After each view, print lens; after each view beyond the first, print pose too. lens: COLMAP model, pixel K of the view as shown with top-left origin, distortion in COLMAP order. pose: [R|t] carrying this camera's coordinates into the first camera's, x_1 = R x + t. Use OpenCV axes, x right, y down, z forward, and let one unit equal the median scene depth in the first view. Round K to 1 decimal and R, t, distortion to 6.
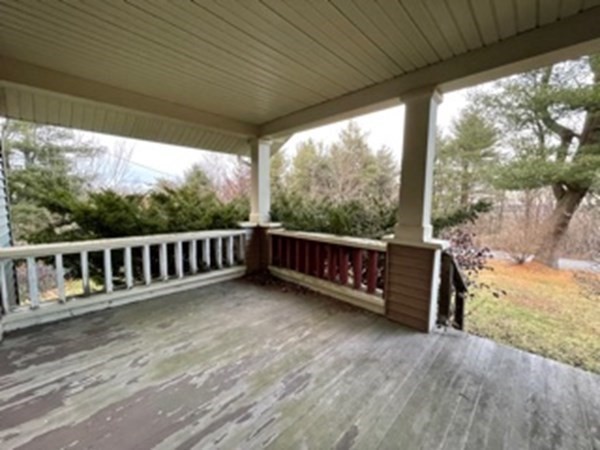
lens RADIAL K [[242.7, 0, 301.7], [0, 242.7, 223.0], [0, 0, 1]] dist [-0.003516, -0.000163]
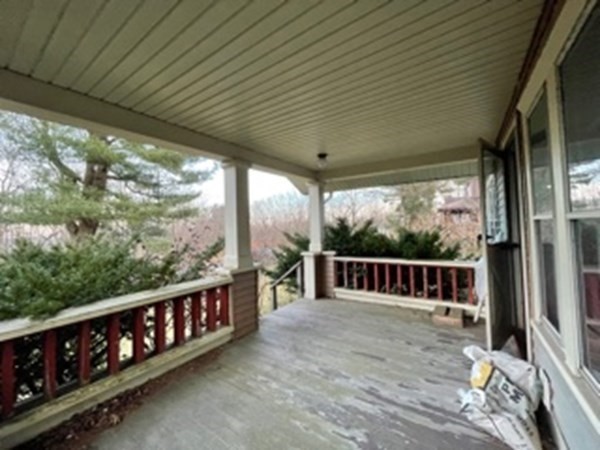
lens RADIAL K [[242.7, 0, 300.3], [0, 242.7, 220.6], [0, 0, 1]] dist [-0.003516, -0.000163]
pose [[-0.167119, 0.023155, 0.985665, -0.431723], [0.124045, 0.992274, -0.002278, -0.065173], [-0.978102, 0.121886, -0.168701, 0.415970]]
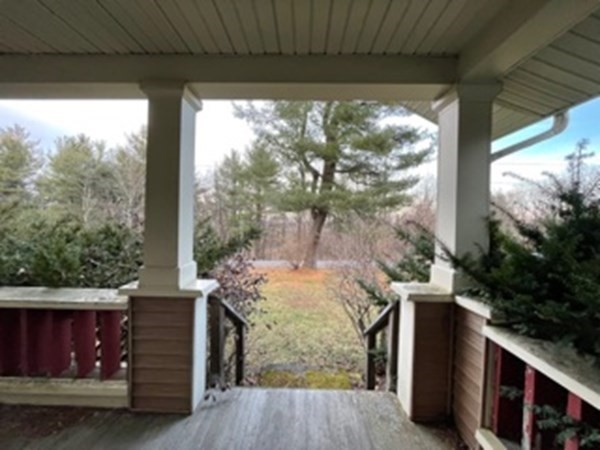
lens RADIAL K [[242.7, 0, 302.1], [0, 242.7, 226.3], [0, 0, 1]] dist [-0.003516, -0.000163]
pose [[0.724317, -0.015972, 0.689283, 0.121065], [0.056196, 0.997773, -0.035932, -0.027826], [-0.687174, 0.064761, 0.723601, 0.094818]]
